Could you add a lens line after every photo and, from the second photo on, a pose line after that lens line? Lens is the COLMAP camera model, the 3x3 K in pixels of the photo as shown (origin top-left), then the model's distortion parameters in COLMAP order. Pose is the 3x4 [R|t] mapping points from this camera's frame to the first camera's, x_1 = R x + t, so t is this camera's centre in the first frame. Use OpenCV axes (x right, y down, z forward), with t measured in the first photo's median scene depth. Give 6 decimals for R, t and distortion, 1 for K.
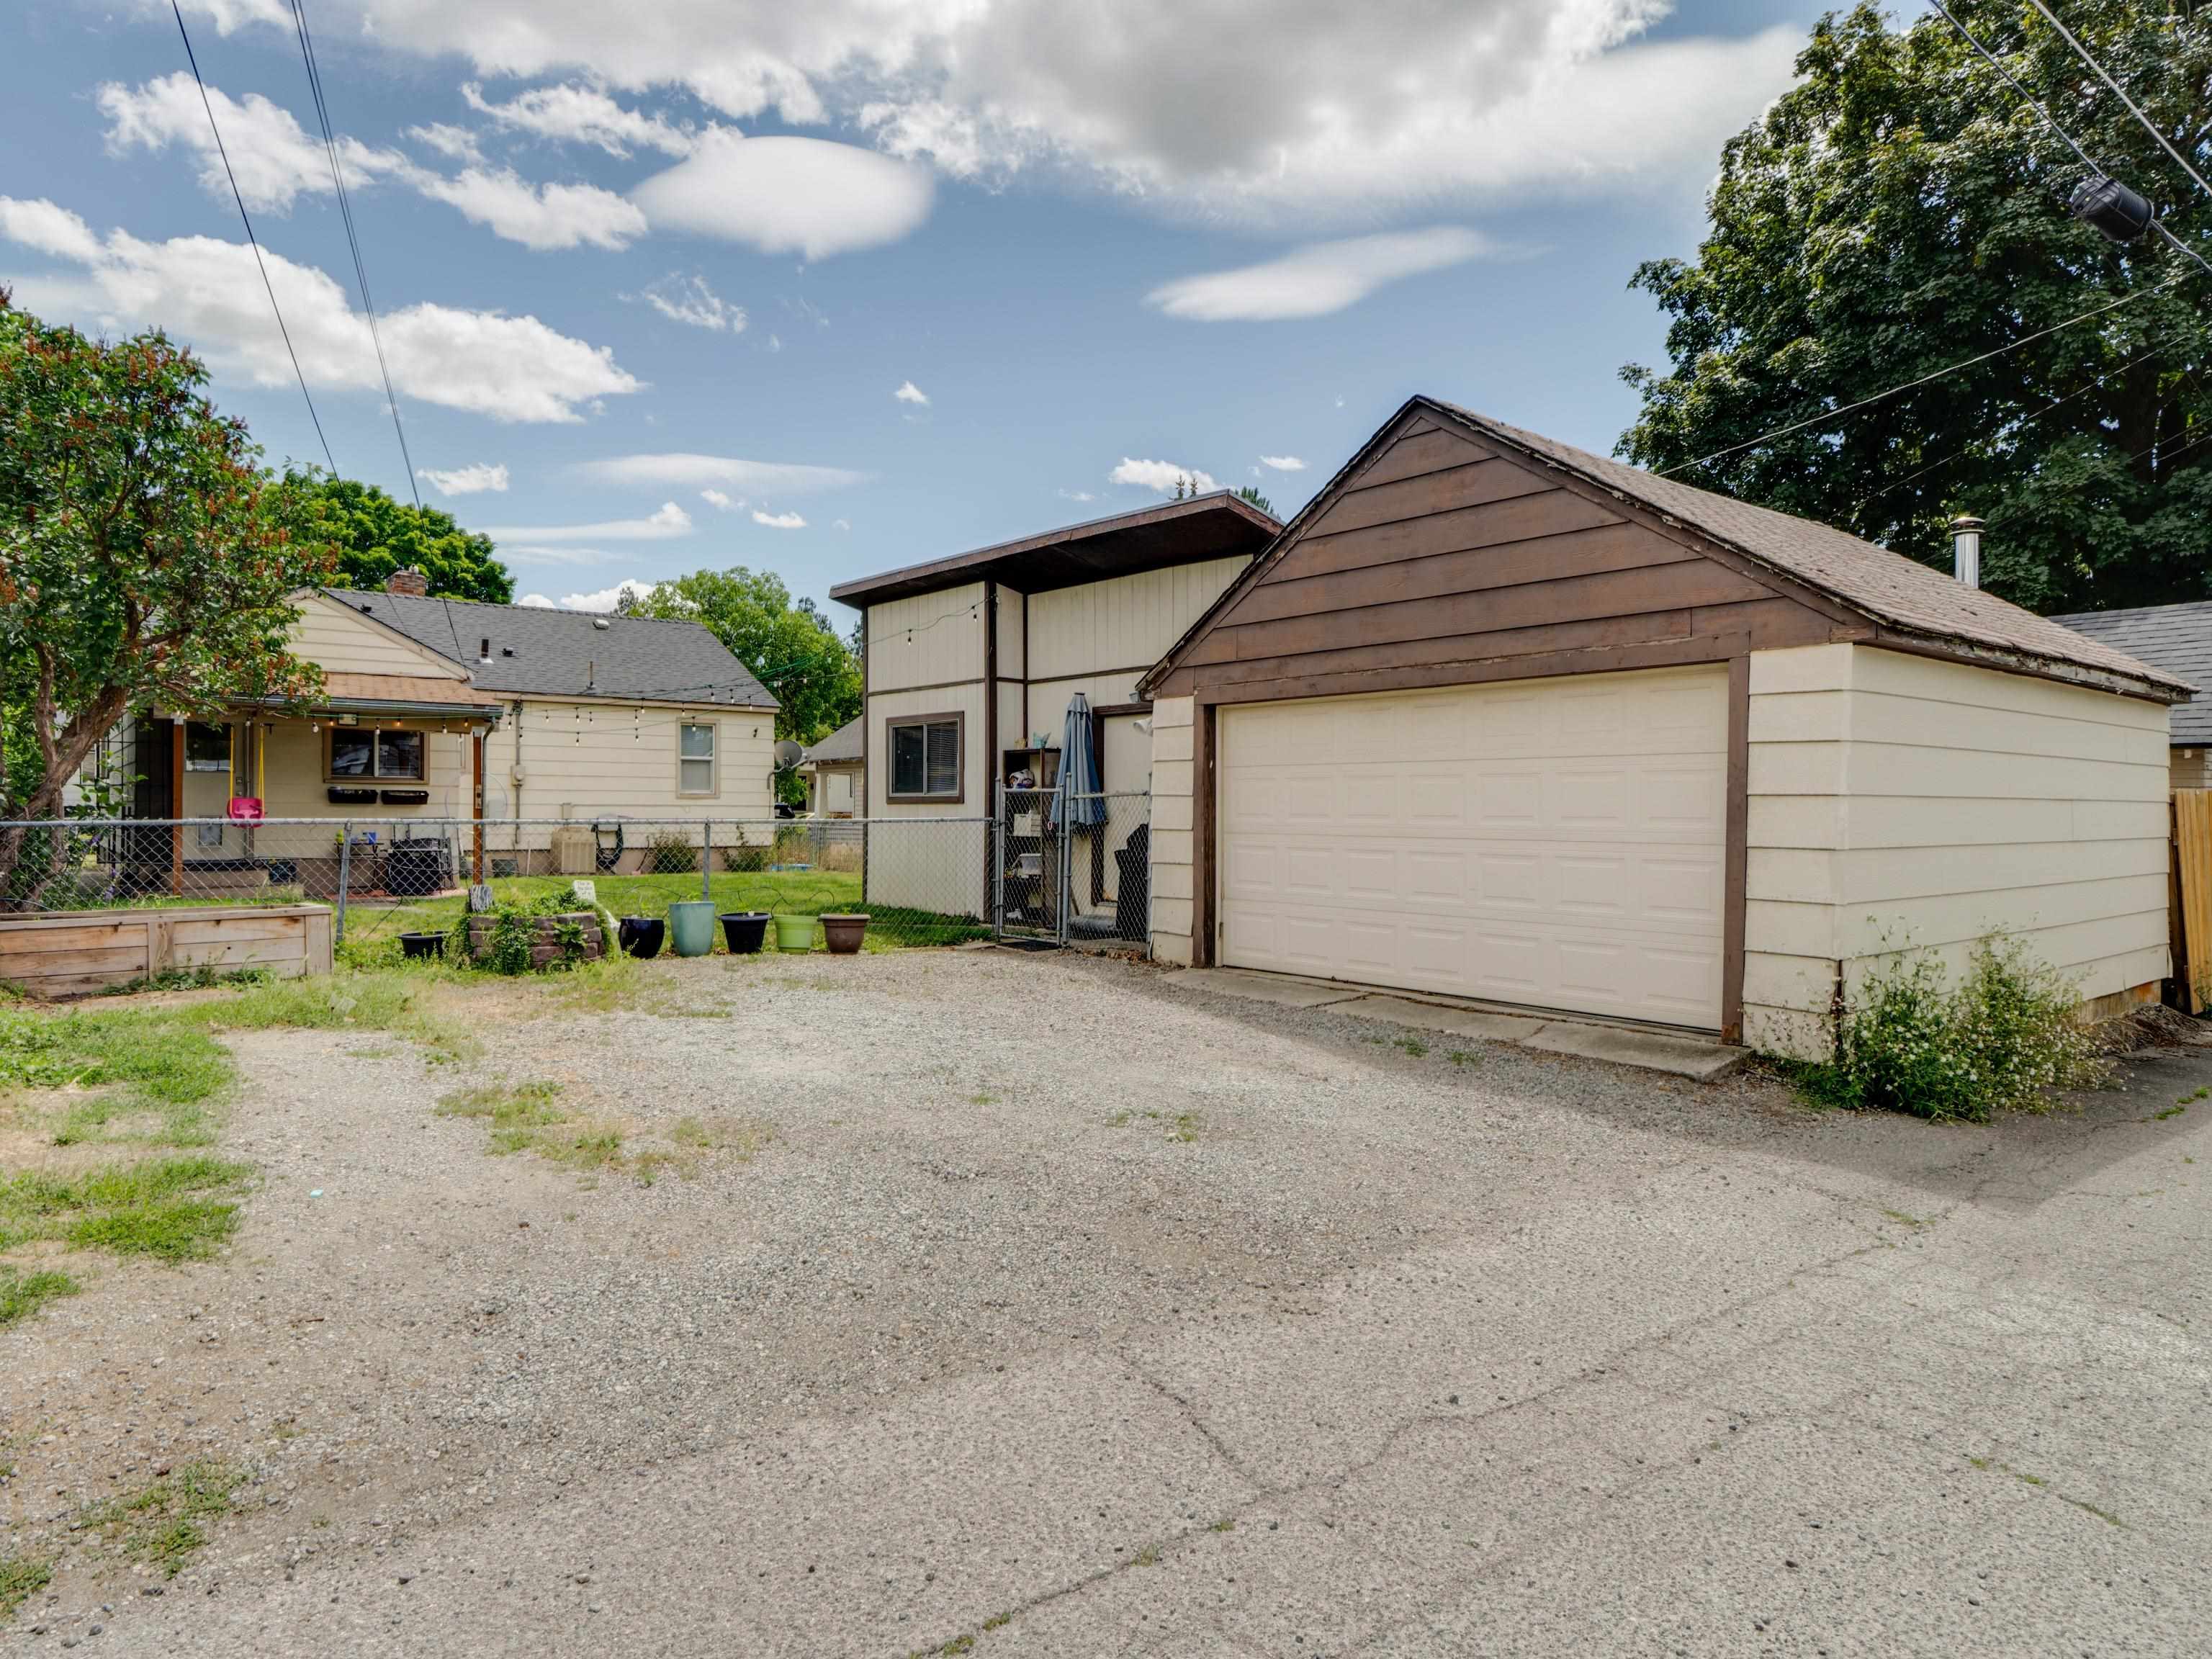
lens RADIAL K [[1360.4, 0, 1106.0], [0, 1360.4, 829.5], [0, 0, 1]] dist [0.000807, 0.000077]
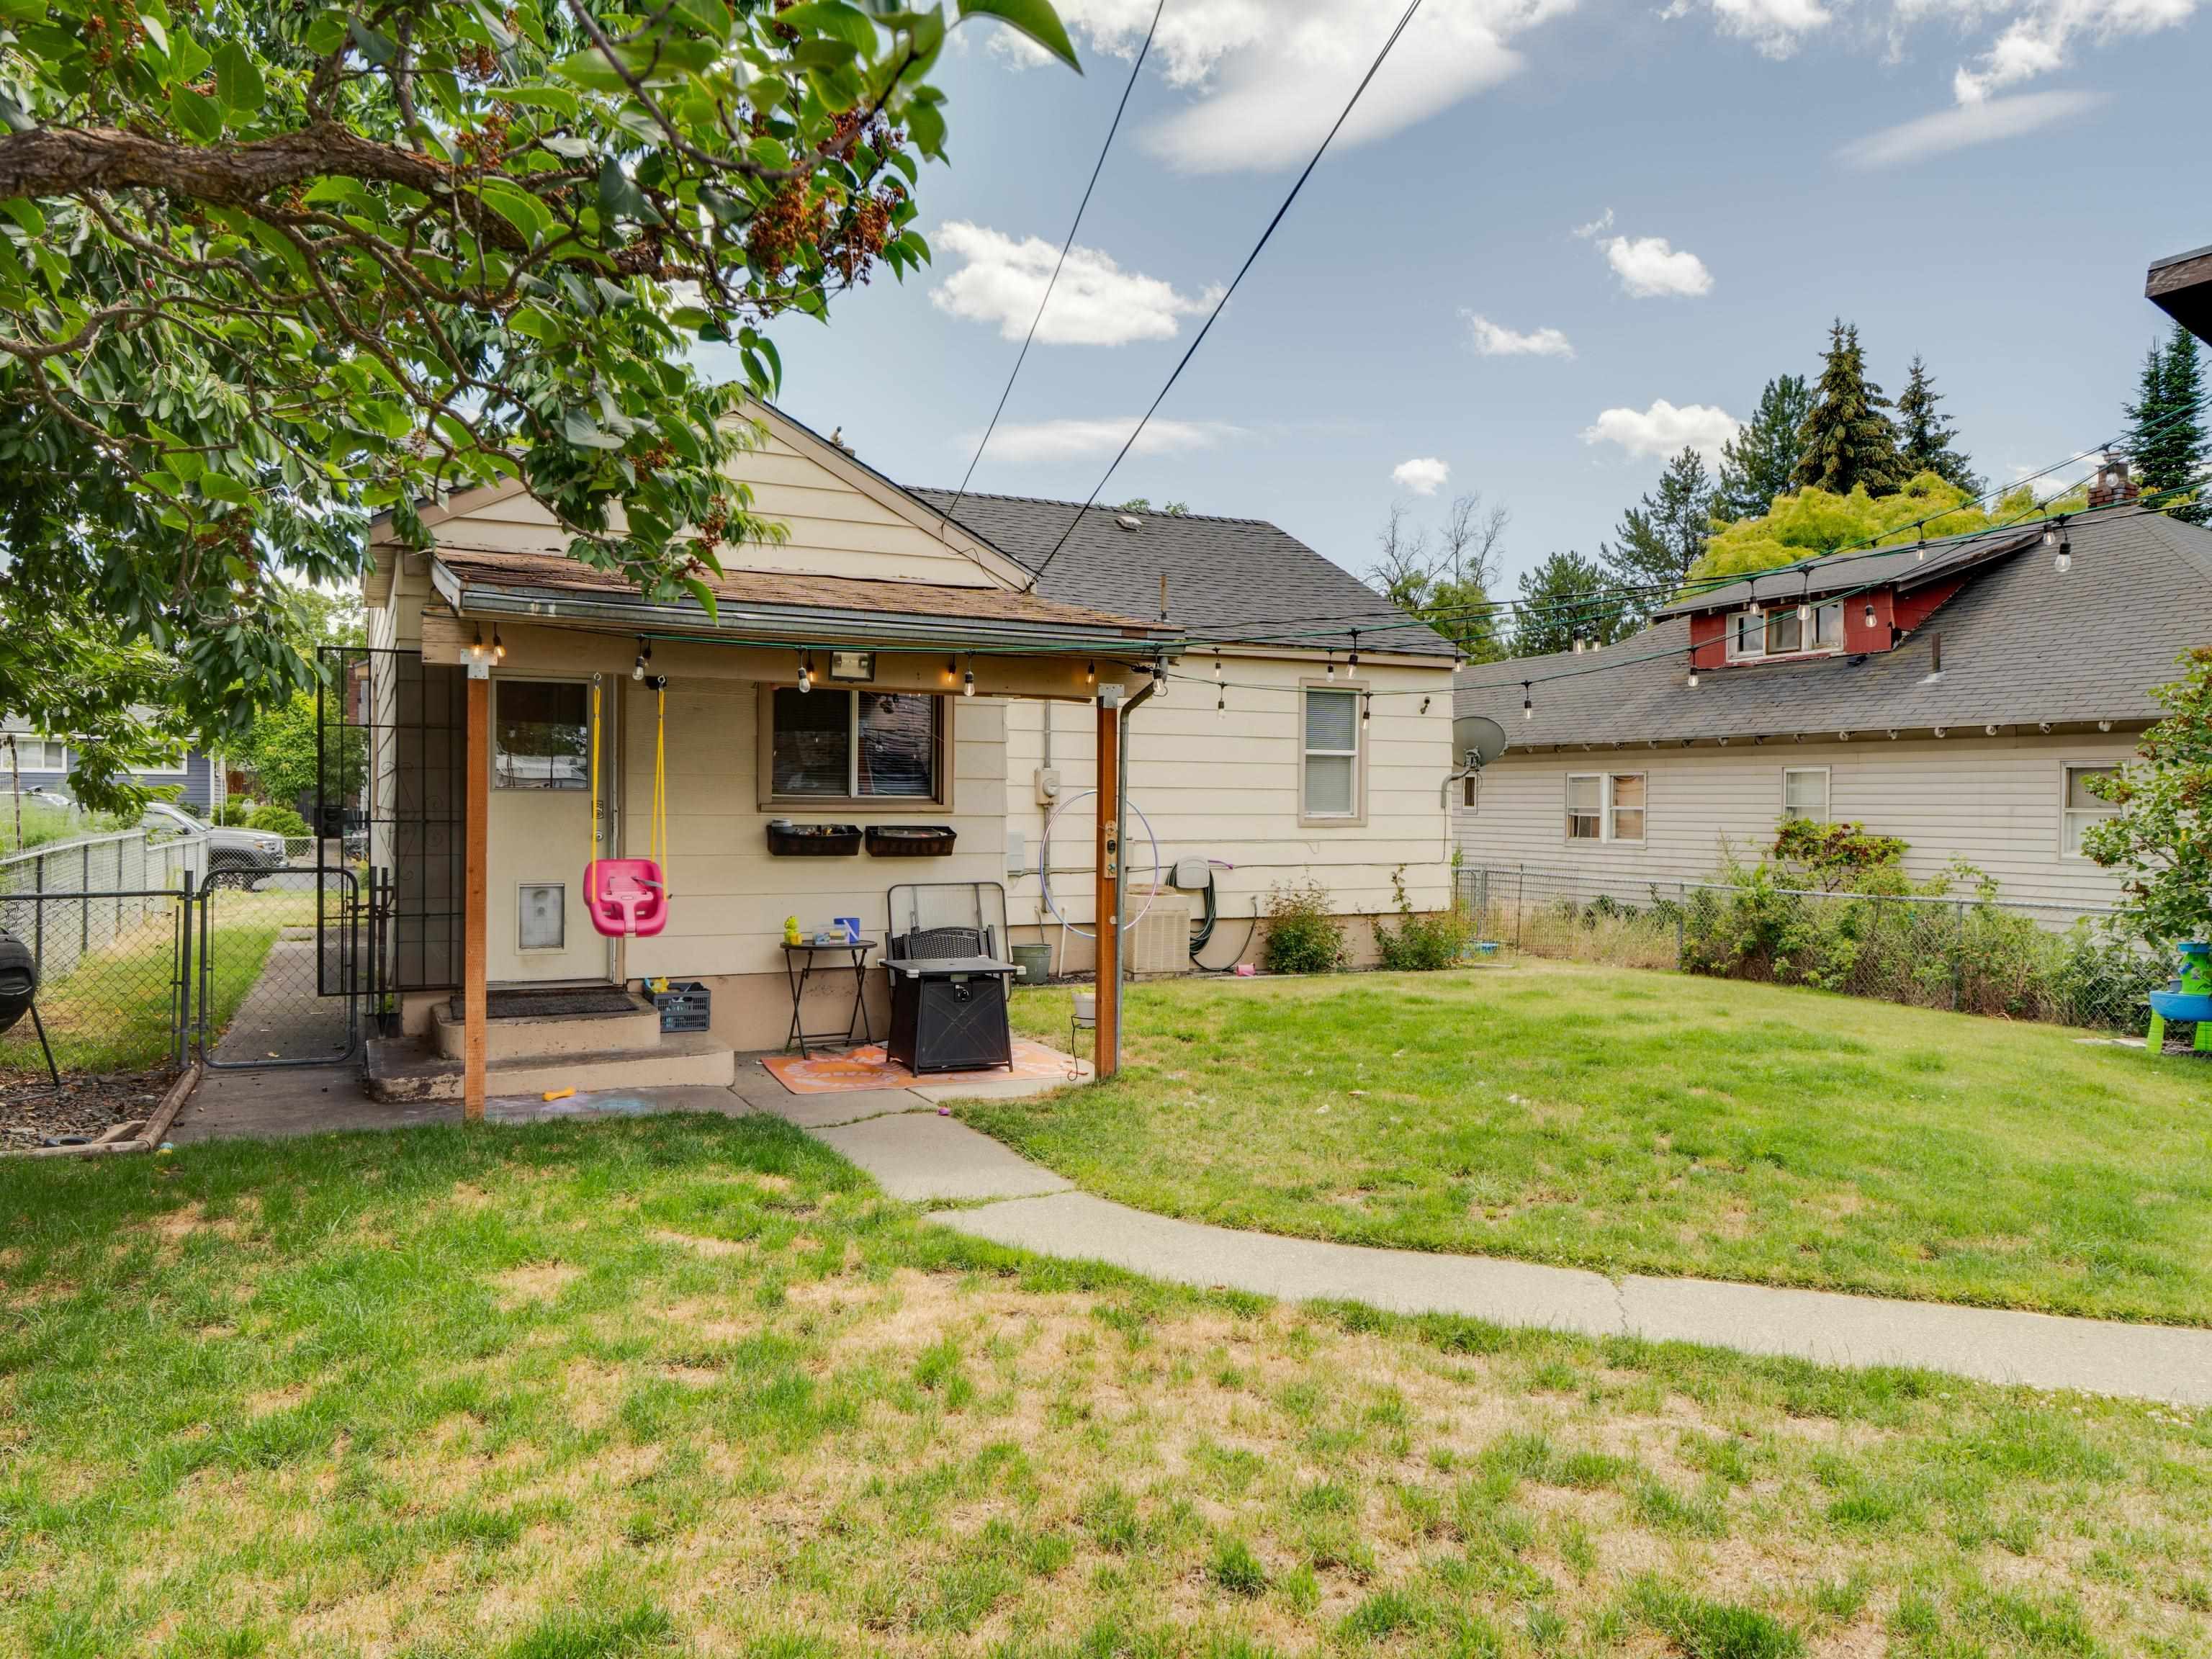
lens RADIAL K [[1528.5, 0, 1106.0], [0, 1528.5, 829.5], [0, 0, 1]] dist [0.002884, 0.000437]
pose [[0.976373, 0.008119, -0.215942, -0.271043], [-0.007608, 0.999966, 0.003196, -0.024110], [0.215960, -0.001478, 0.976401, 0.403723]]
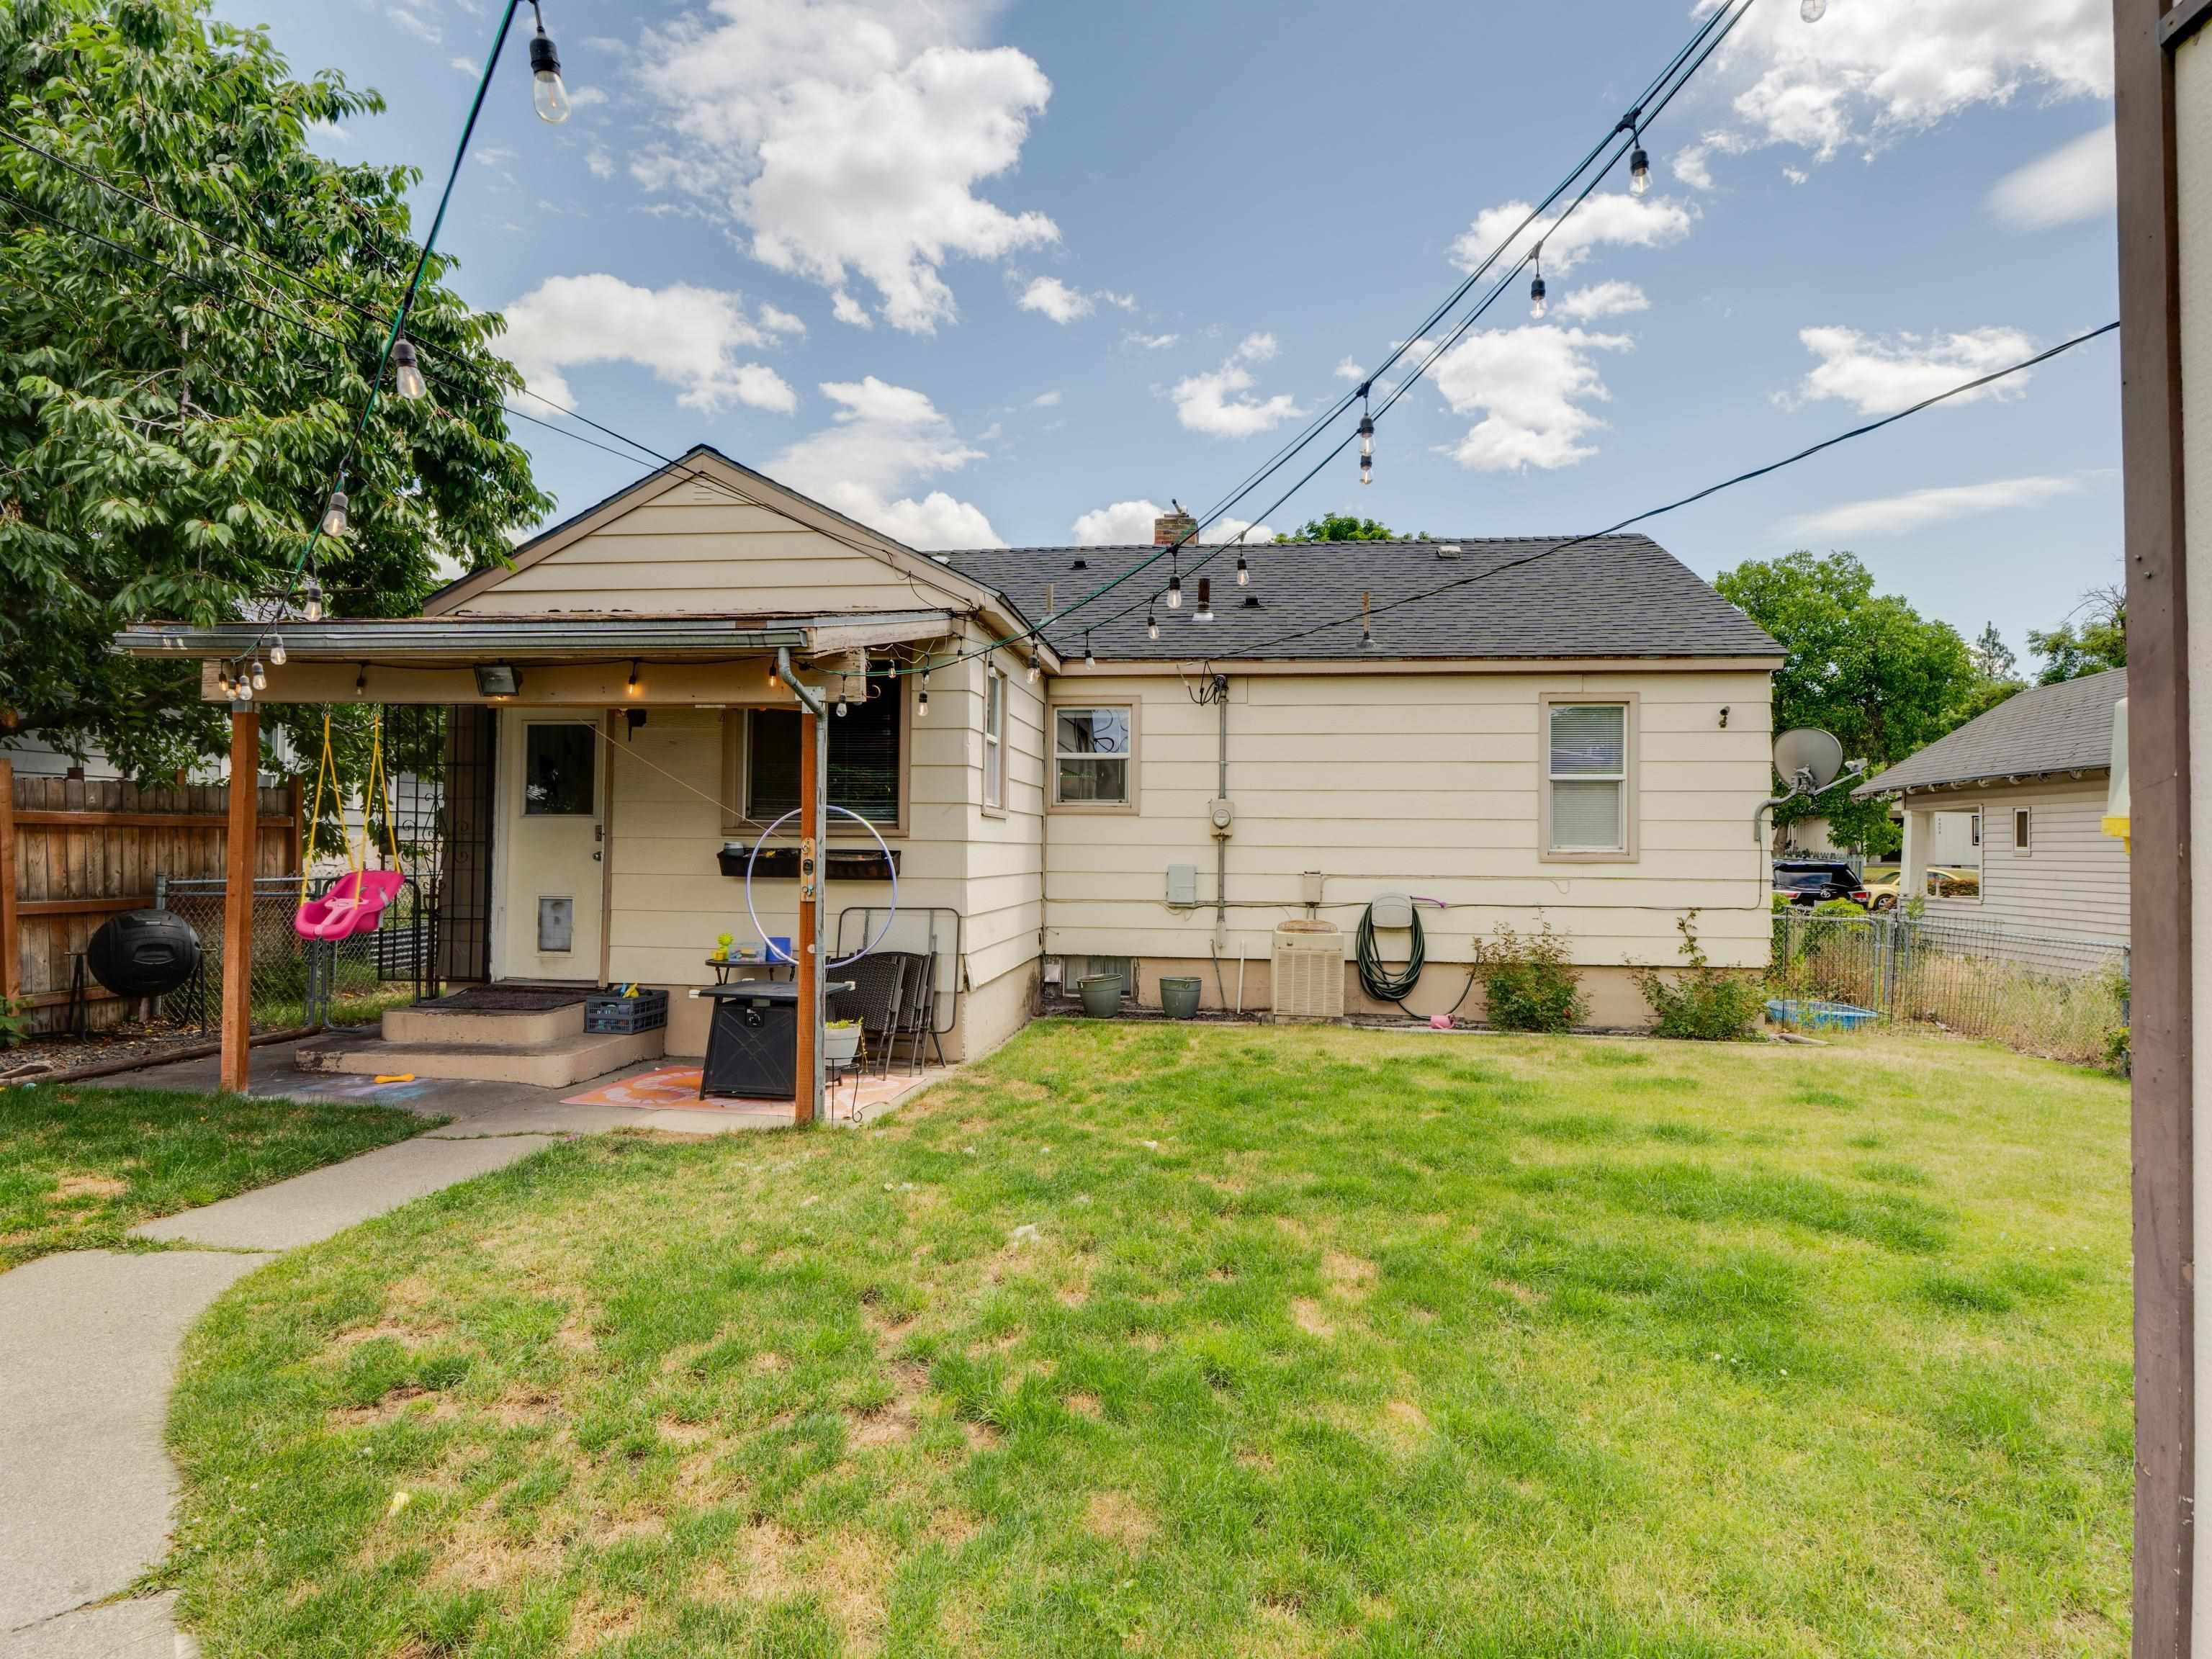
lens RADIAL K [[1222.5, 0, 1106.0], [0, 1222.5, 829.5], [0, 0, 1]] dist [-0.006258, -0.000214]
pose [[0.694964, -0.007262, -0.719008, -0.118272], [-0.017576, 0.999479, -0.027083, -0.020903], [0.718830, 0.031459, 0.694474, 0.619625]]
